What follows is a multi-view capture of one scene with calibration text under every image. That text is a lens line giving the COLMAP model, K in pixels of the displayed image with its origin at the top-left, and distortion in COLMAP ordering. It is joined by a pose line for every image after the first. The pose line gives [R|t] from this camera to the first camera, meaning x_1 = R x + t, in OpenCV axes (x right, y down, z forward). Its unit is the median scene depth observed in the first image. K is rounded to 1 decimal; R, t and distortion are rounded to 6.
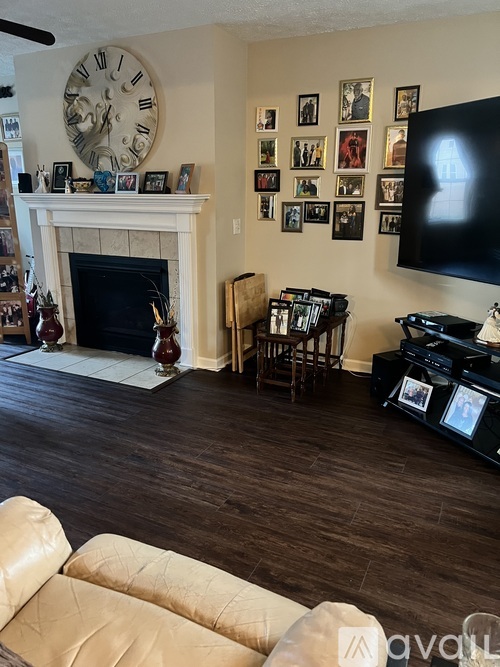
lens RADIAL K [[505.9, 0, 246.3], [0, 505.9, 334.6], [0, 0, 1]] dist [0.027701, 0.000035]
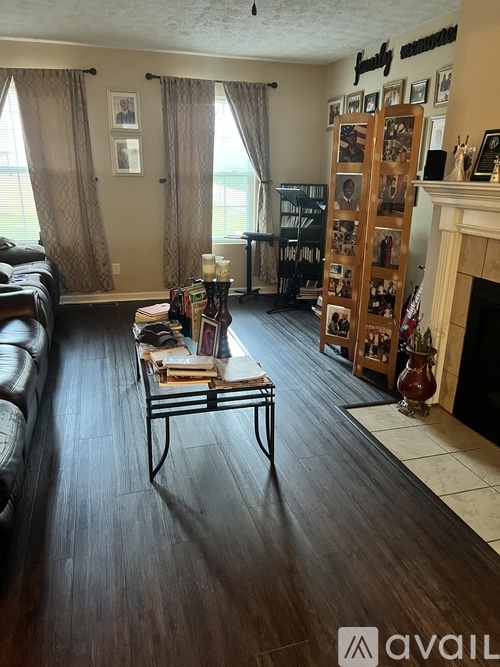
lens RADIAL K [[505.9, 0, 247.7], [0, 505.9, 329.6], [0, 0, 1]] dist [0.027701, 0.000035]
pose [[0.677521, 0.232077, -0.697930, -0.083403], [-0.214470, 0.970014, 0.114352, -0.107632], [0.703540, 0.072209, 0.706978, 0.356537]]
